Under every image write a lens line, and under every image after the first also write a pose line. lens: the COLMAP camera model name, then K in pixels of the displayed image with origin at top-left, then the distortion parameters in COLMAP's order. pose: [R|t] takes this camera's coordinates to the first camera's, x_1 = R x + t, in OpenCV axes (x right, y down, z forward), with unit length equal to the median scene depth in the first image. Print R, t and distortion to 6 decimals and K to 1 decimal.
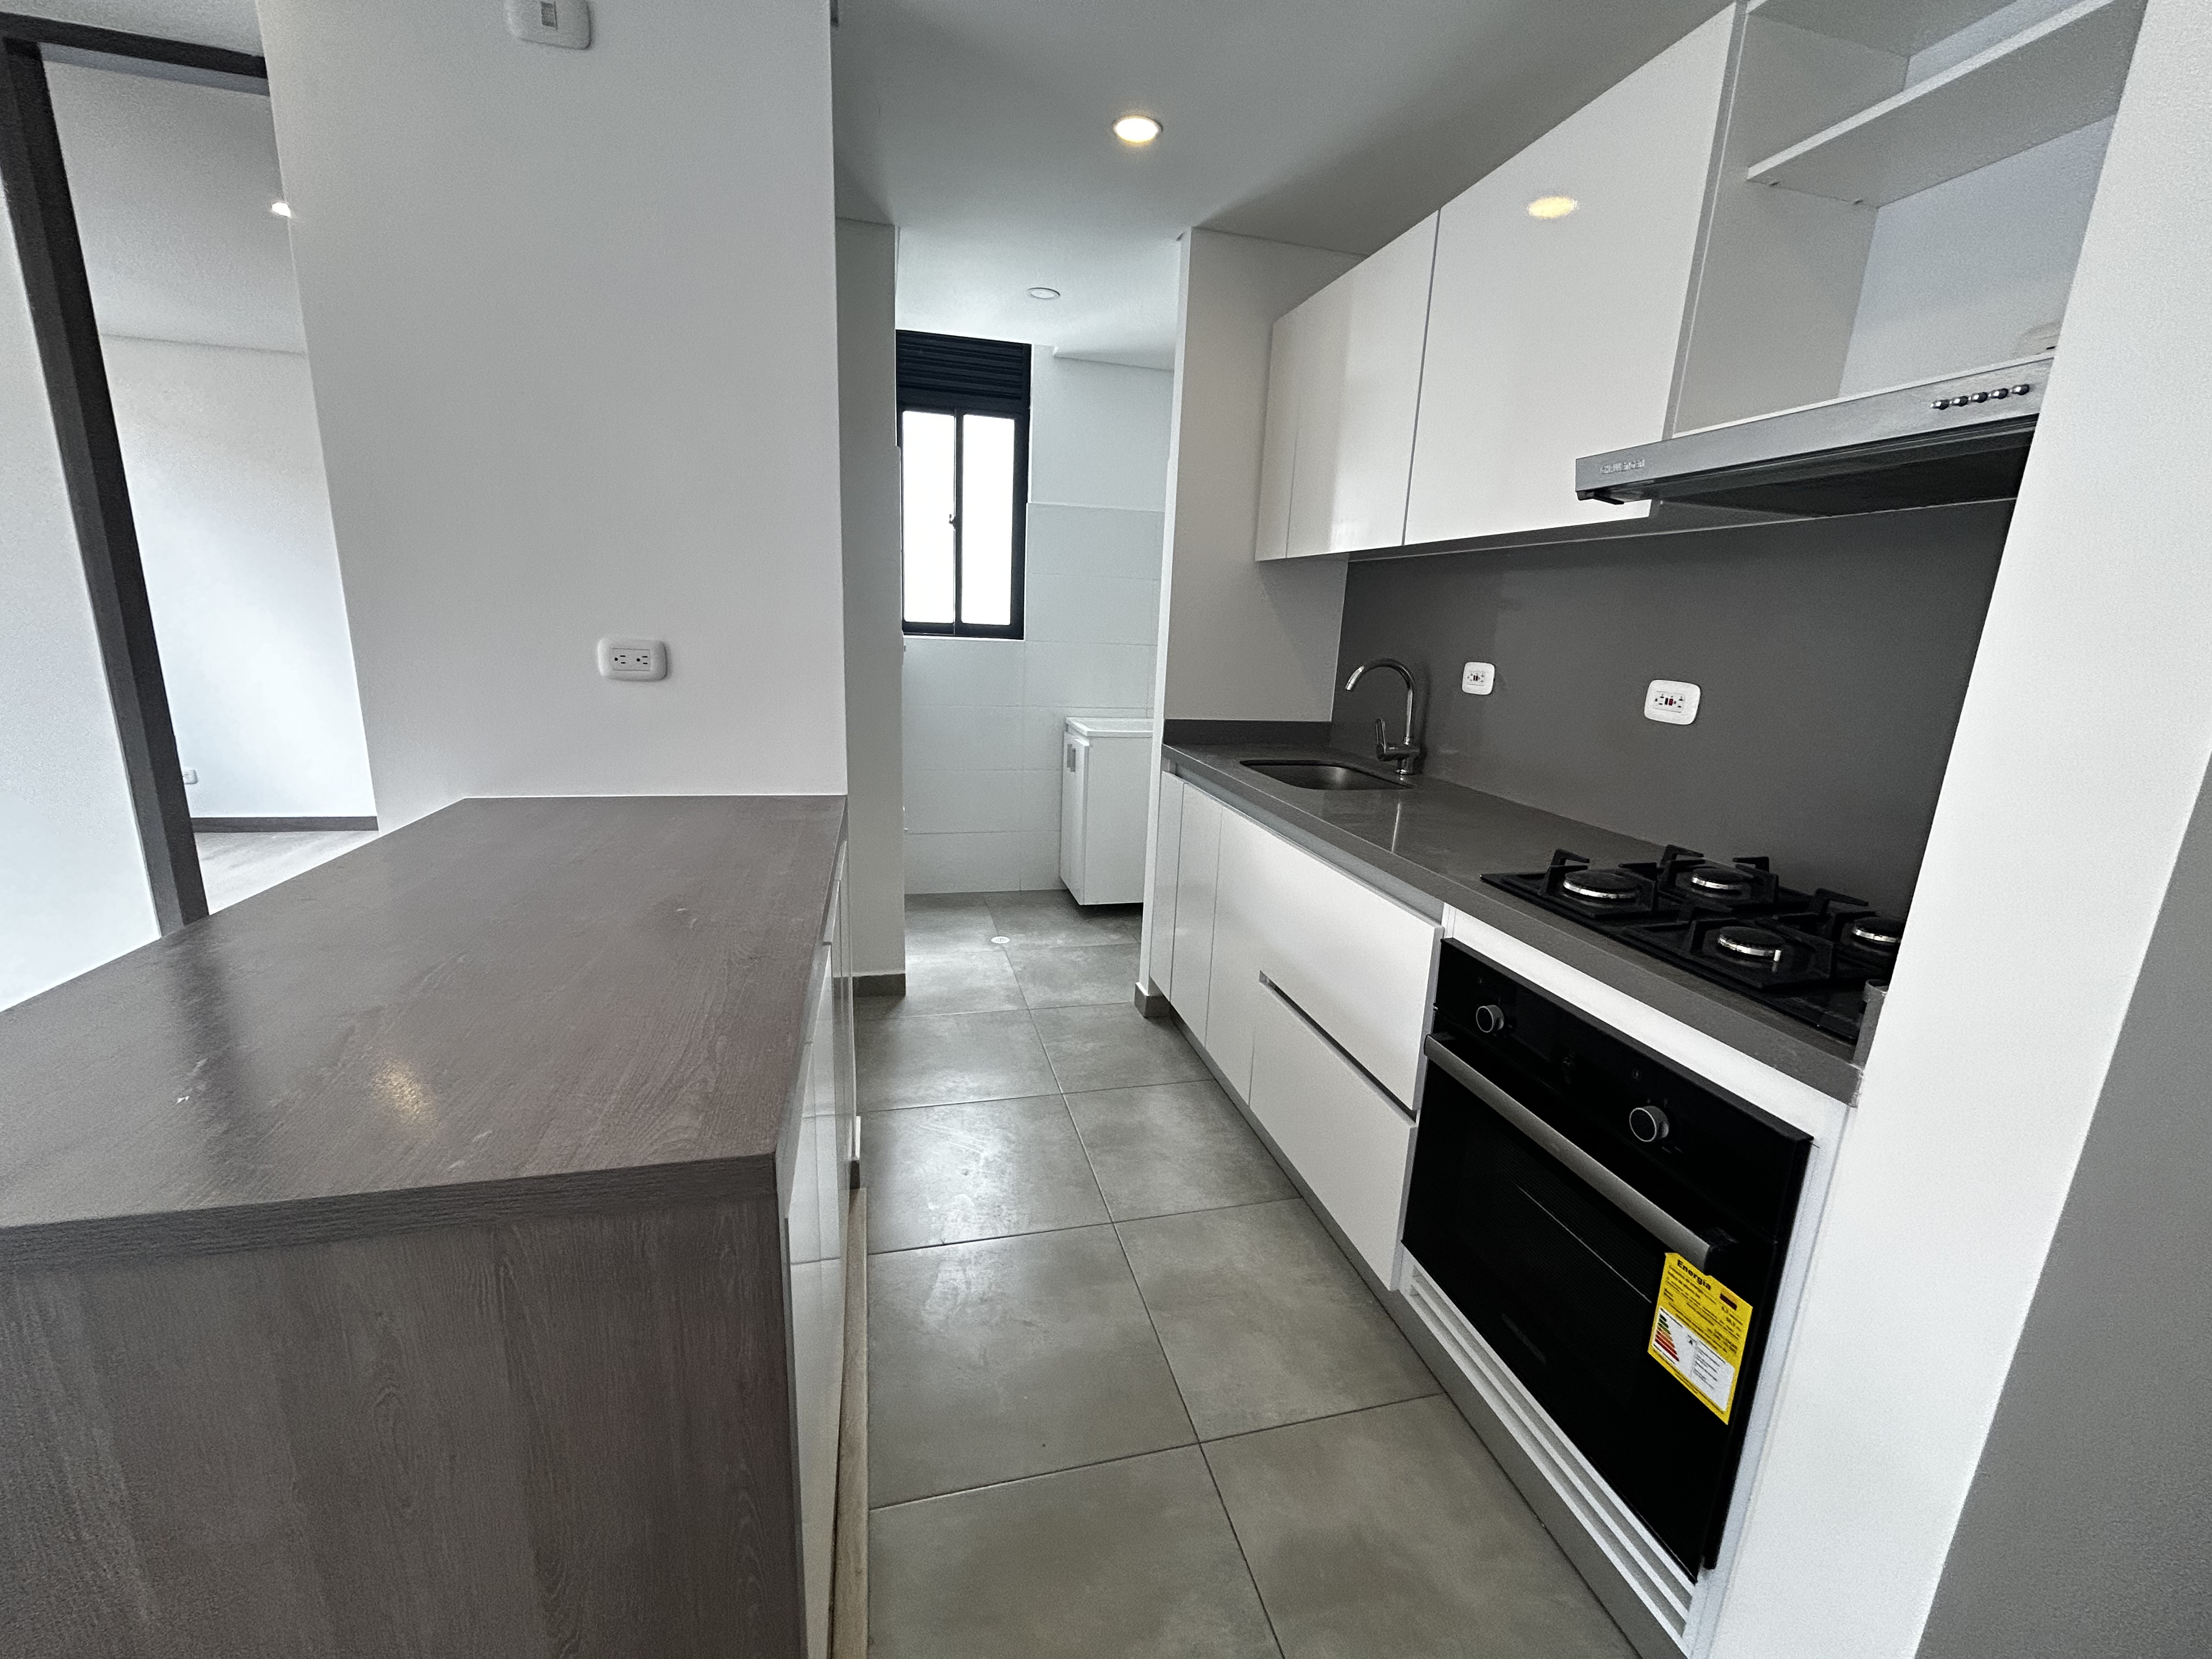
lens RADIAL K [[898.9, 0, 1109.8], [0, 898.9, 827.1], [0, 0, 1]] dist [-0.001930, 0.001389]
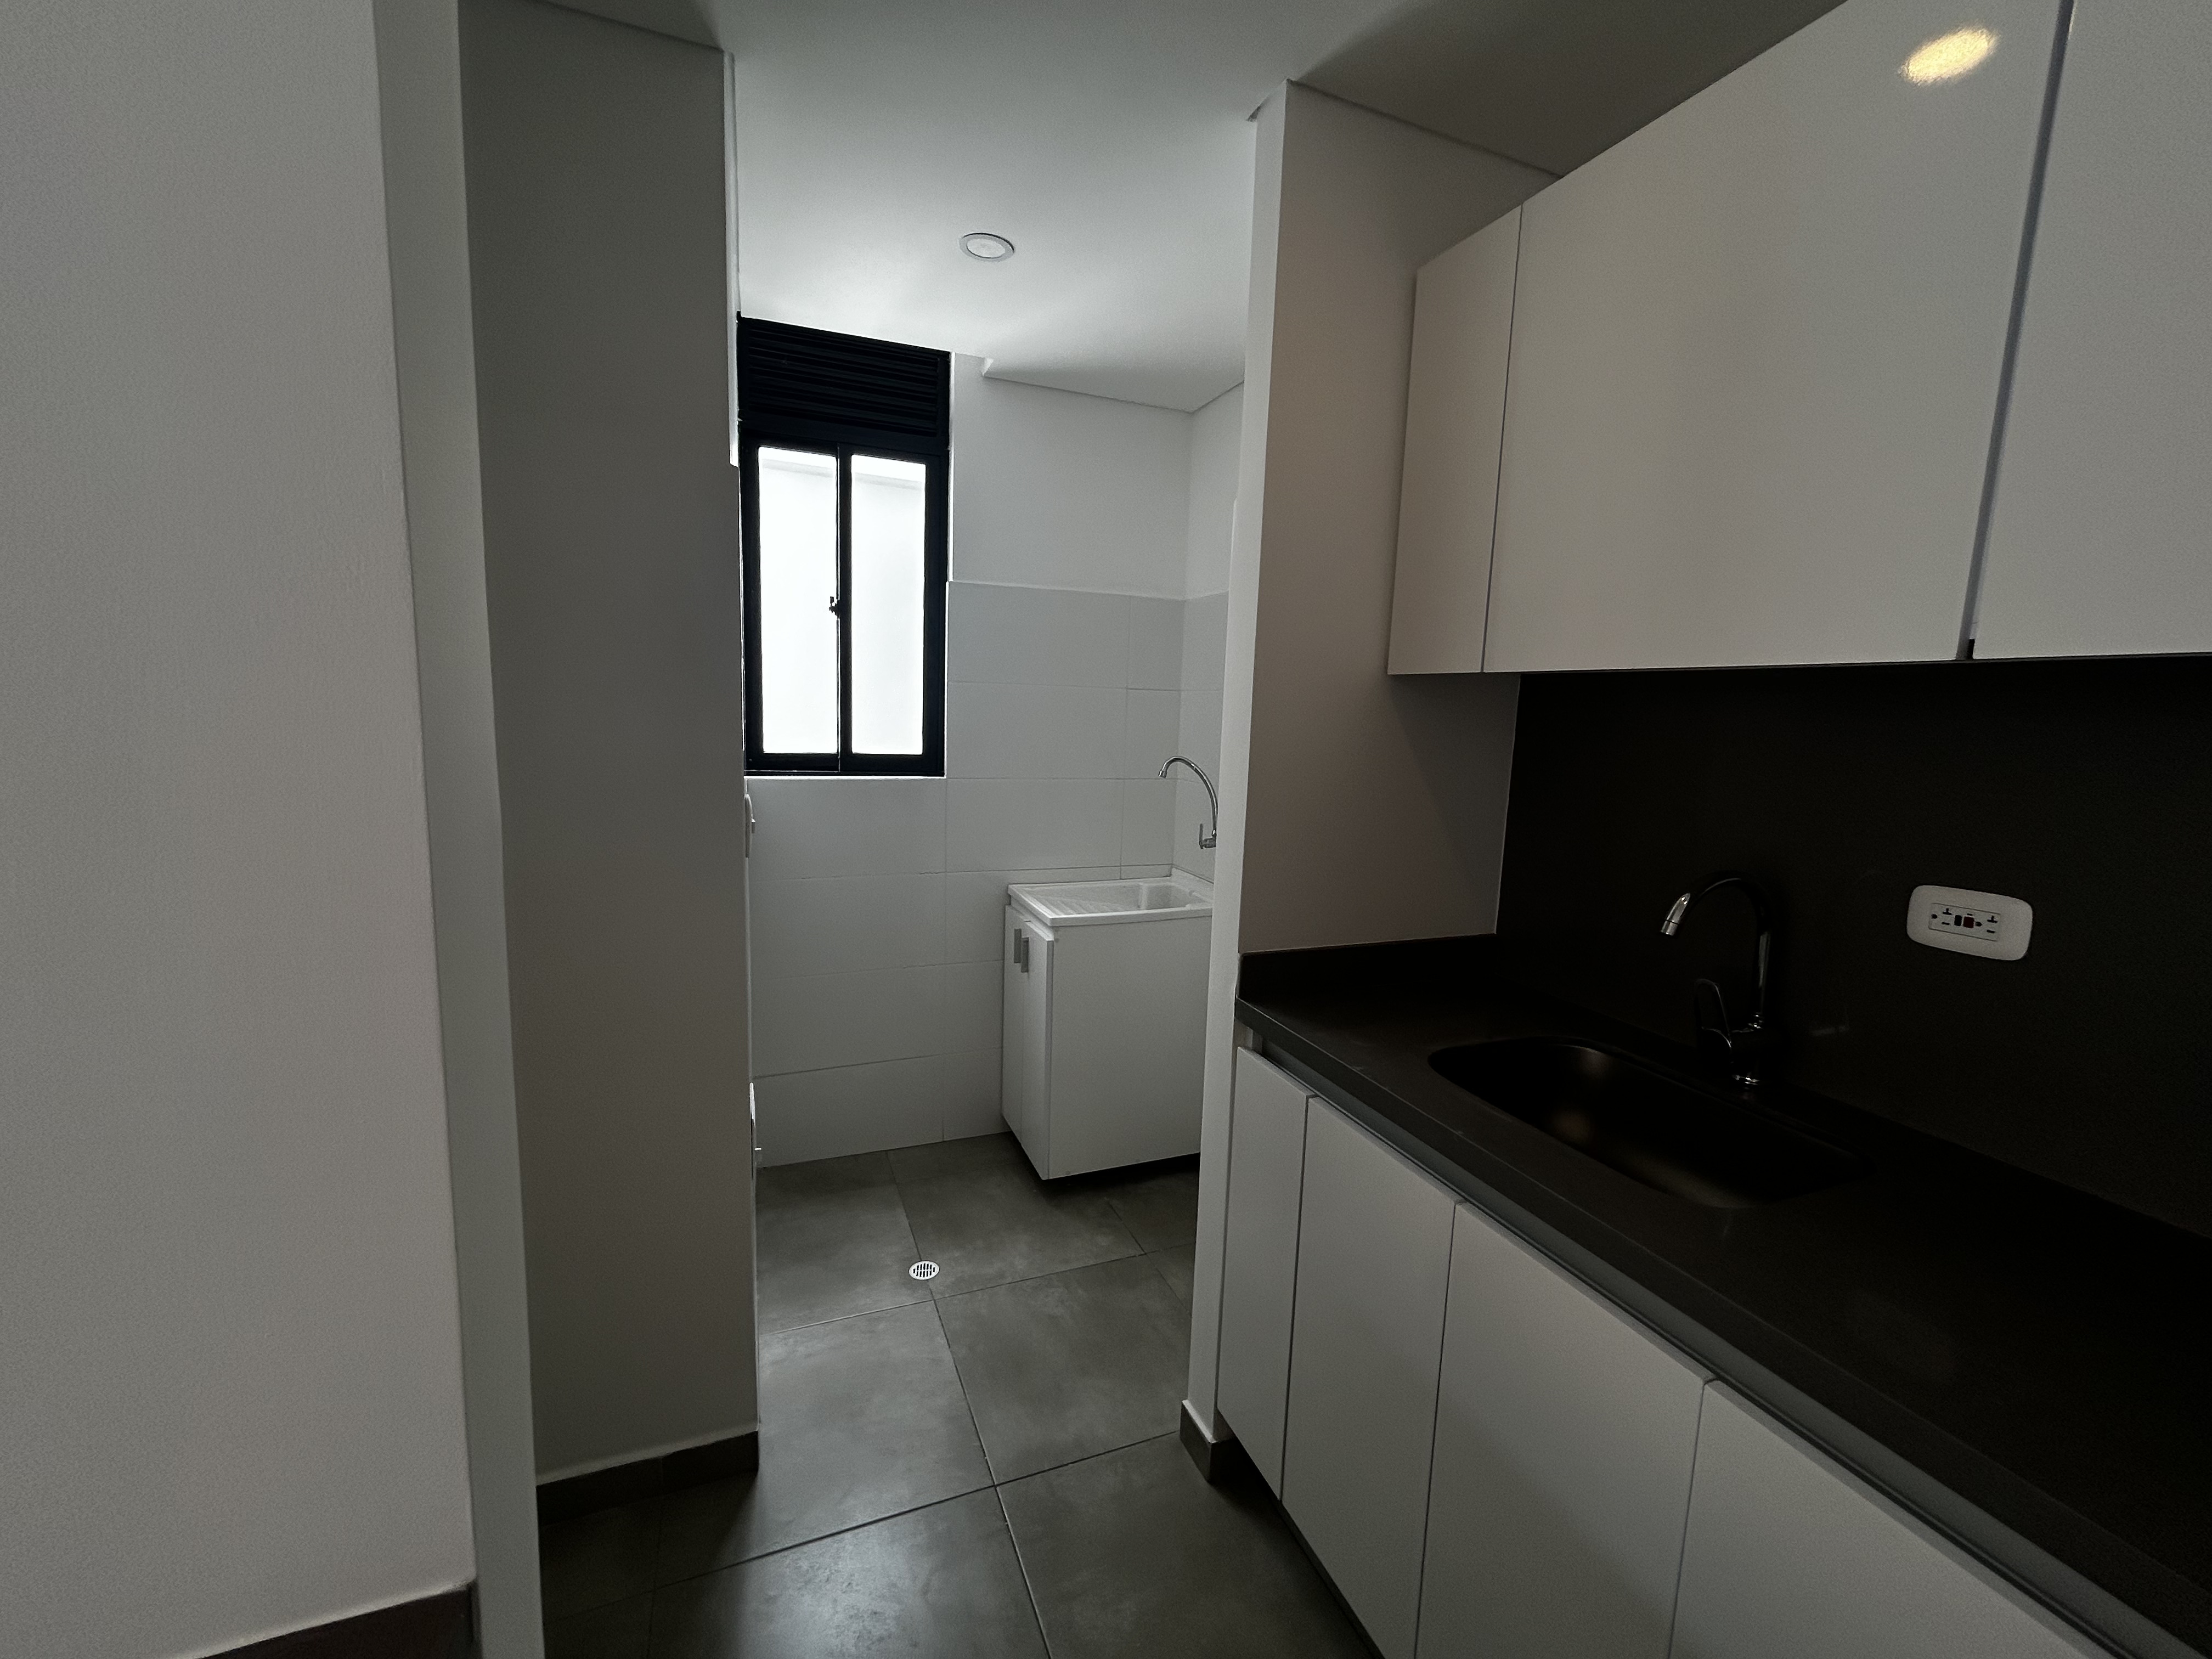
lens RADIAL K [[897.3, 0, 1107.3], [0, 897.3, 827.7], [0, 0, 1]] dist [-0.003378, 0.001255]
pose [[0.991424, -0.025680, 0.128133, -0.087041], [0.037326, 0.995302, -0.089331, -0.148312], [-0.125237, 0.093347, 0.987726, 0.449278]]
